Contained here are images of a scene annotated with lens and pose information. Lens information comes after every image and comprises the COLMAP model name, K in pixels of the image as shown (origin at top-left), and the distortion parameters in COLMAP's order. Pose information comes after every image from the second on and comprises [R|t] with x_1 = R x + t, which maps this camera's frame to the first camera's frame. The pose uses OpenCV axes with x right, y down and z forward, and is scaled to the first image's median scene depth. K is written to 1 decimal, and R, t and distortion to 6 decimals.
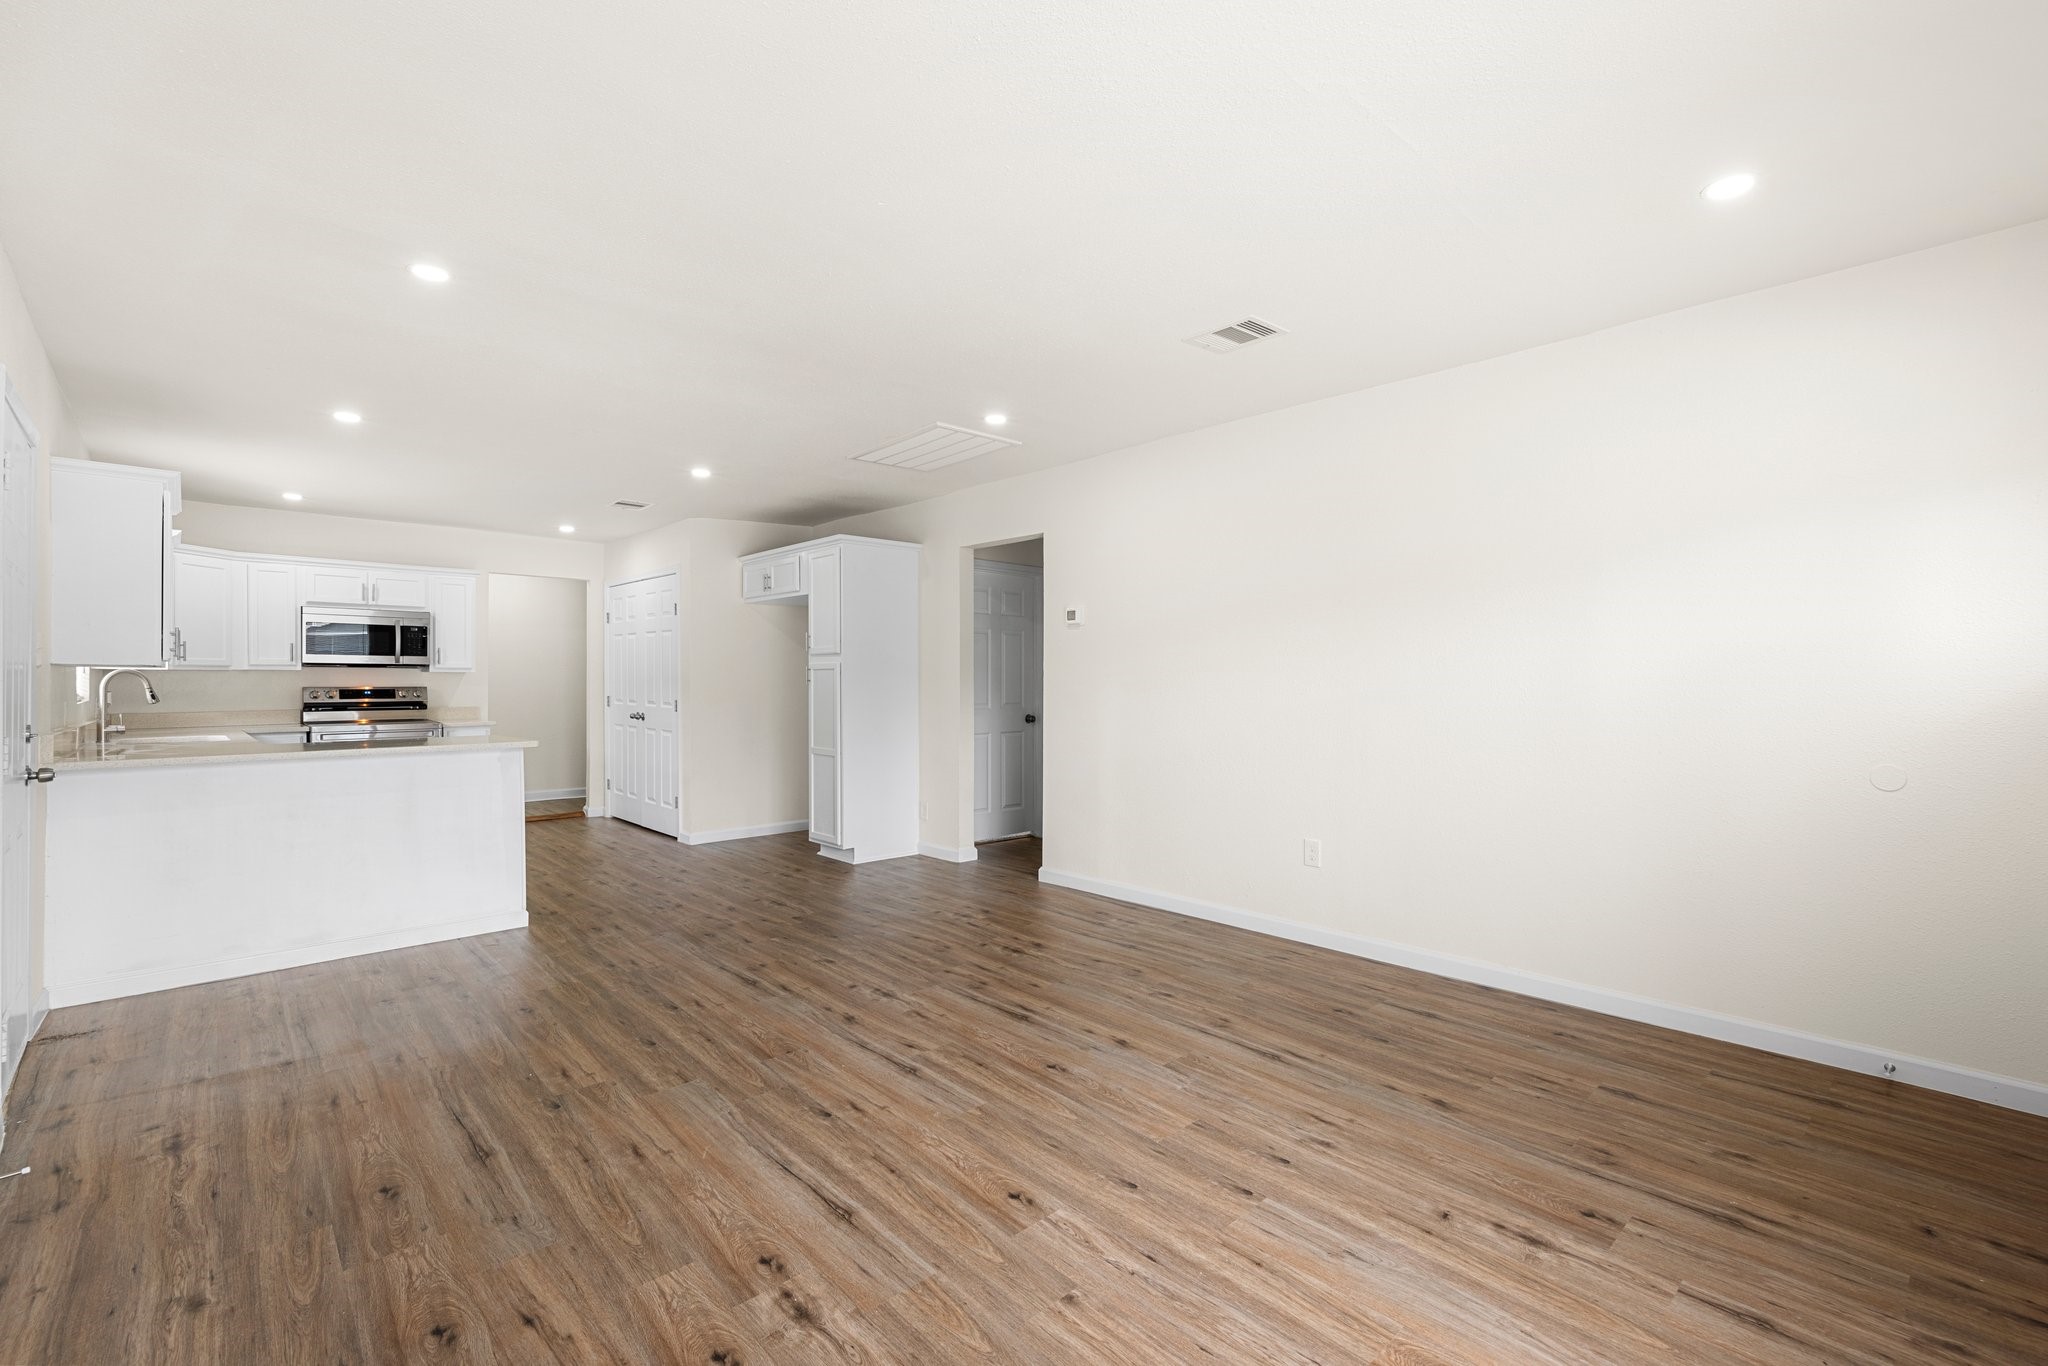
lens RADIAL K [[891.2, 0, 1017.4], [0, 891.2, 681.8], [0, 0, 1]] dist [0.002515, 0.000857]
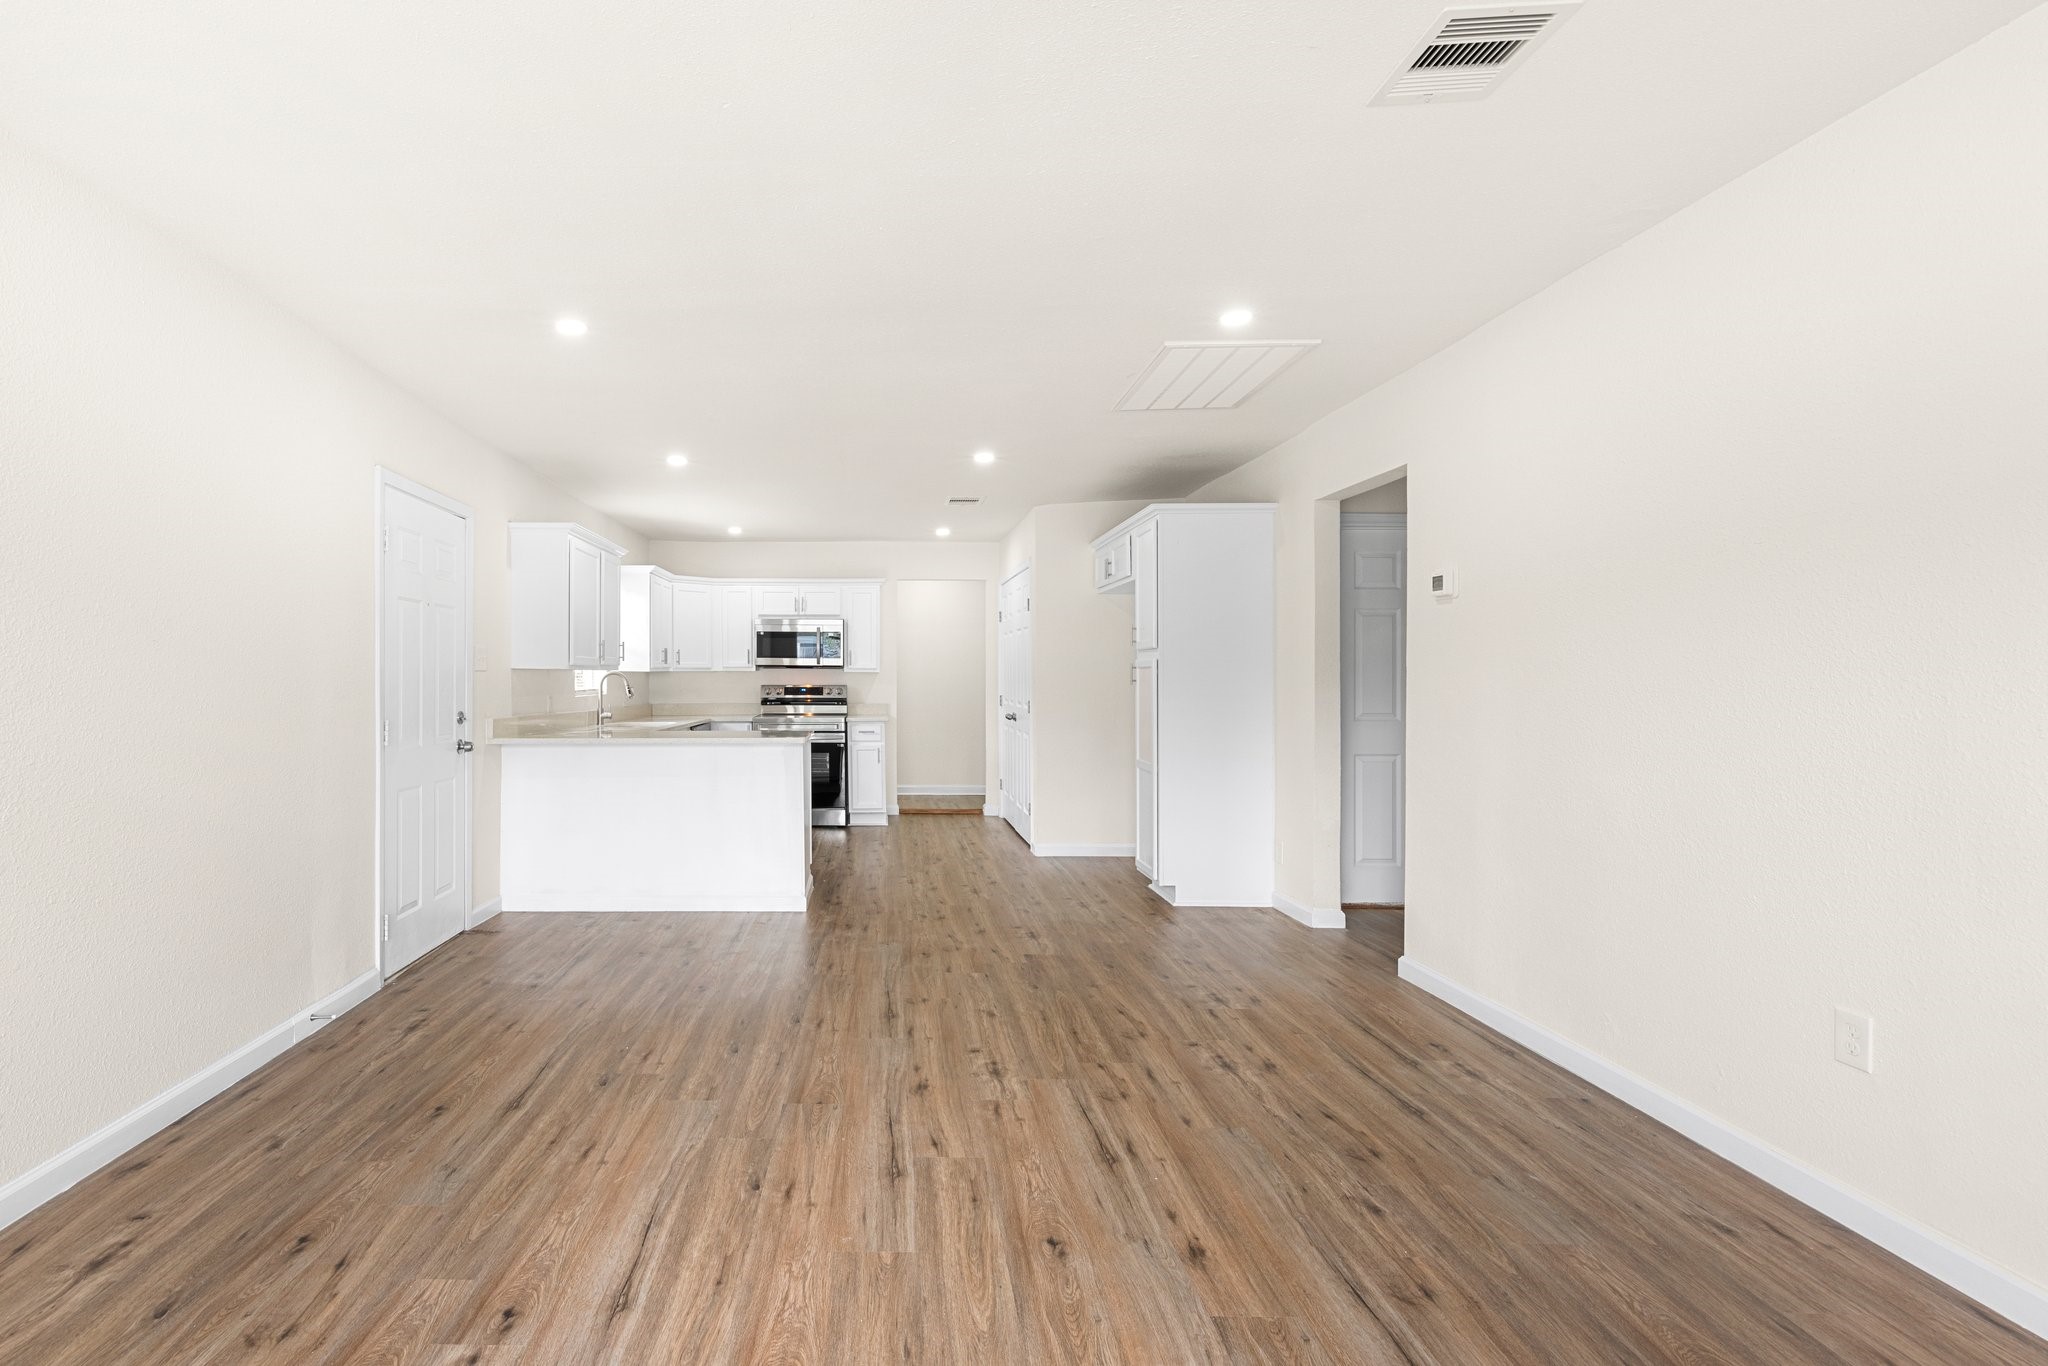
lens RADIAL K [[946.9, 0, 847.9], [0, 946.9, 672.5], [0, 0, 1]] dist [0.001283, 0.000332]
pose [[0.718329, -0.004487, -0.695689, 0.341084], [-0.002139, 0.999960, -0.008658, -0.000466], [0.695701, 0.007707, 0.718291, 0.284721]]
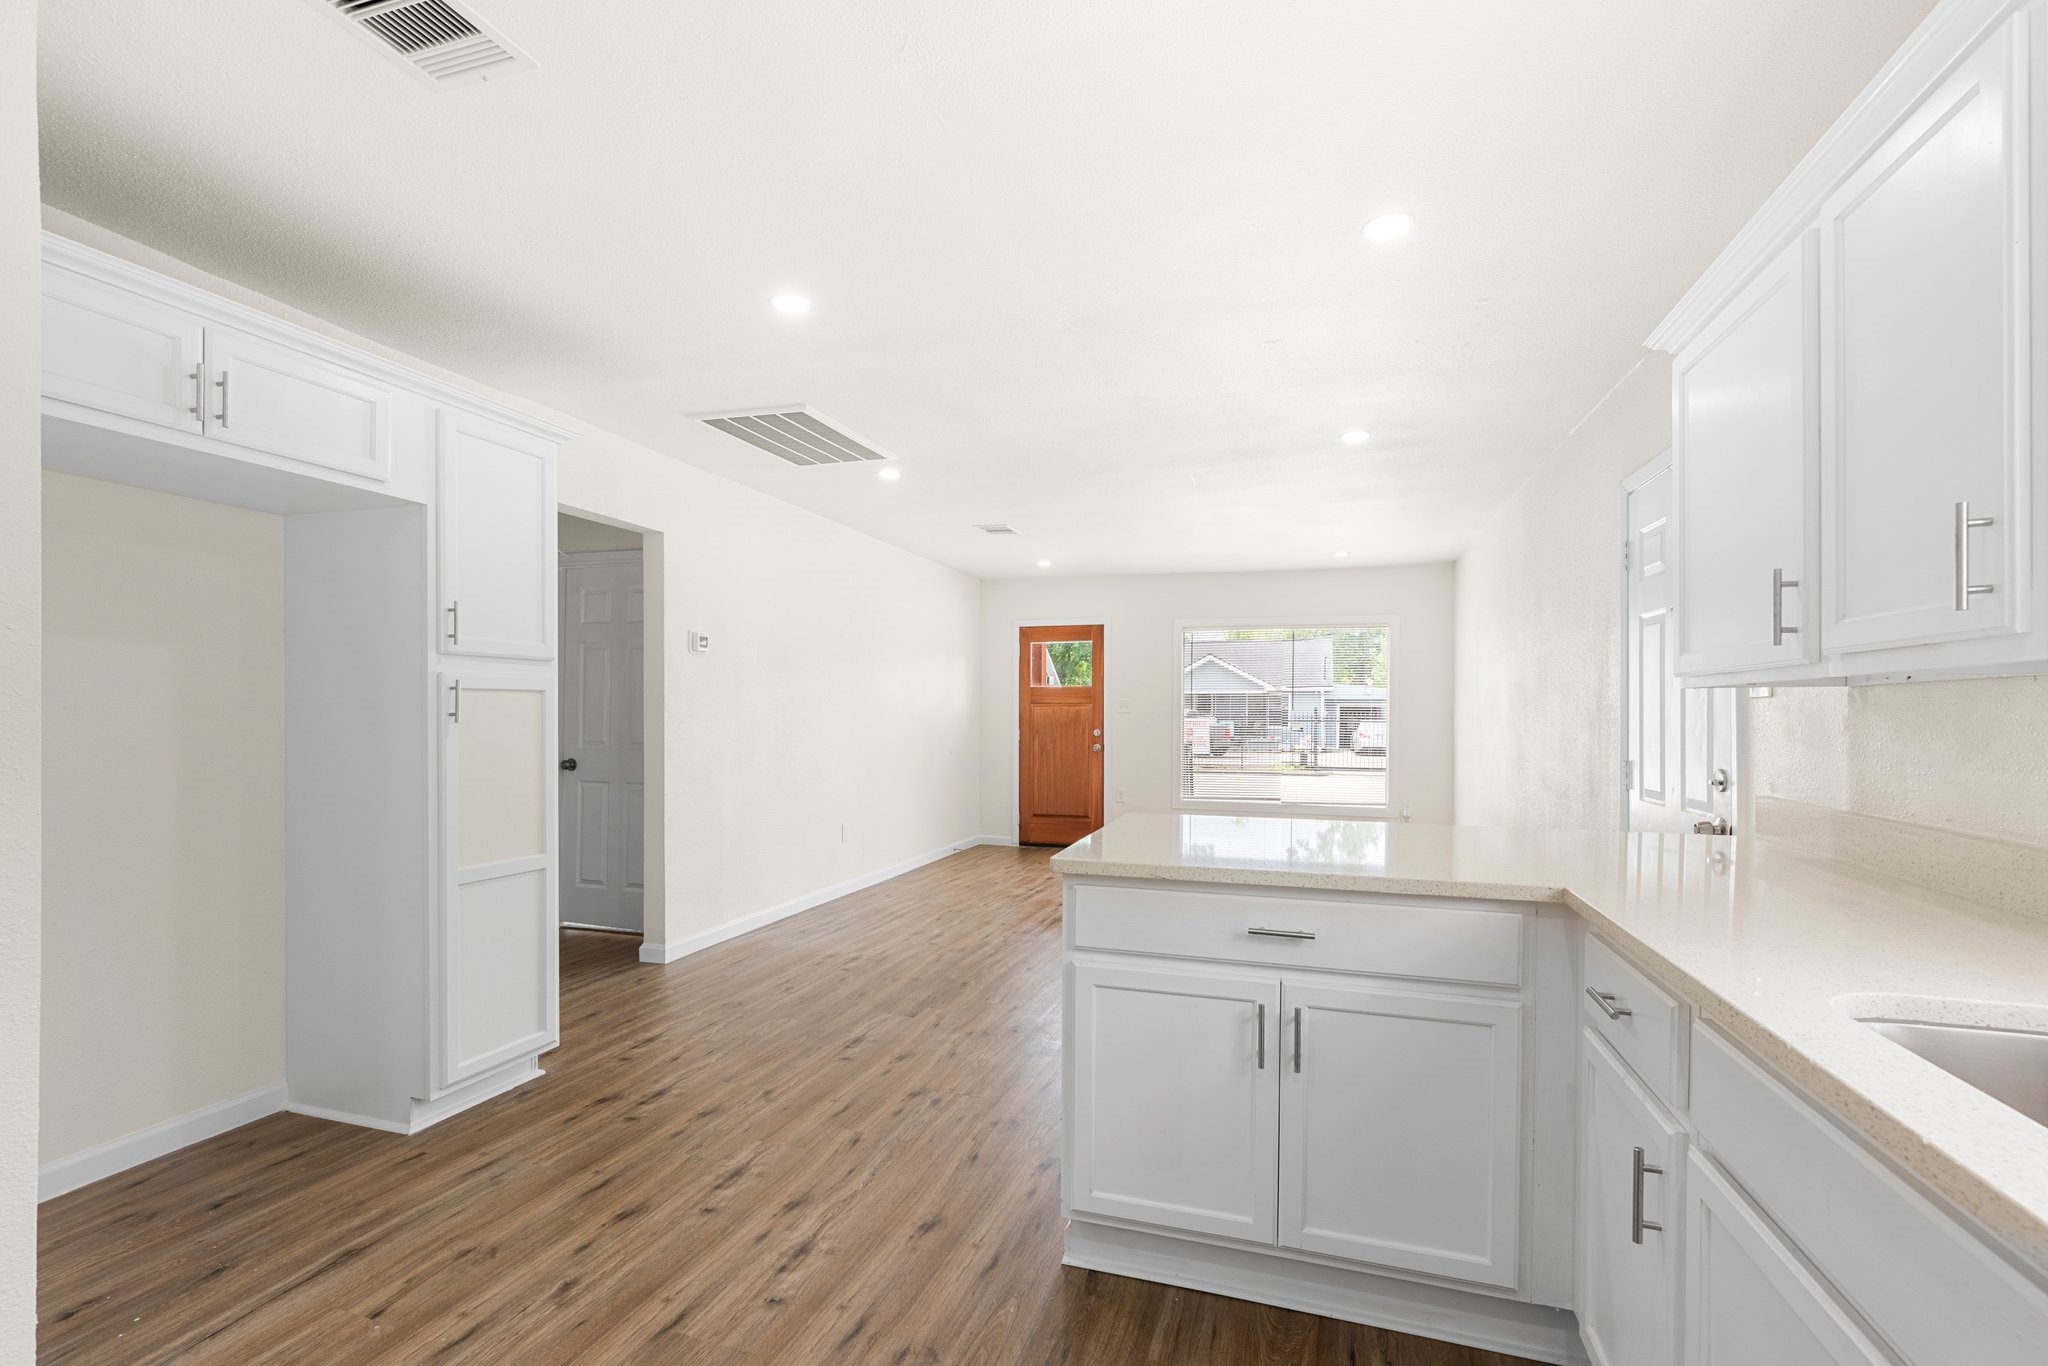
lens RADIAL K [[891.2, 0, 1032.7], [0, 891.2, 736.9], [0, 0, 1]] dist [0.002515, 0.000857]
pose [[-0.494181, -0.018466, 0.869163, -1.268769], [0.001923, 0.999749, 0.022333, -0.000327], [-0.869357, 0.012708, -0.494021, 1.669755]]
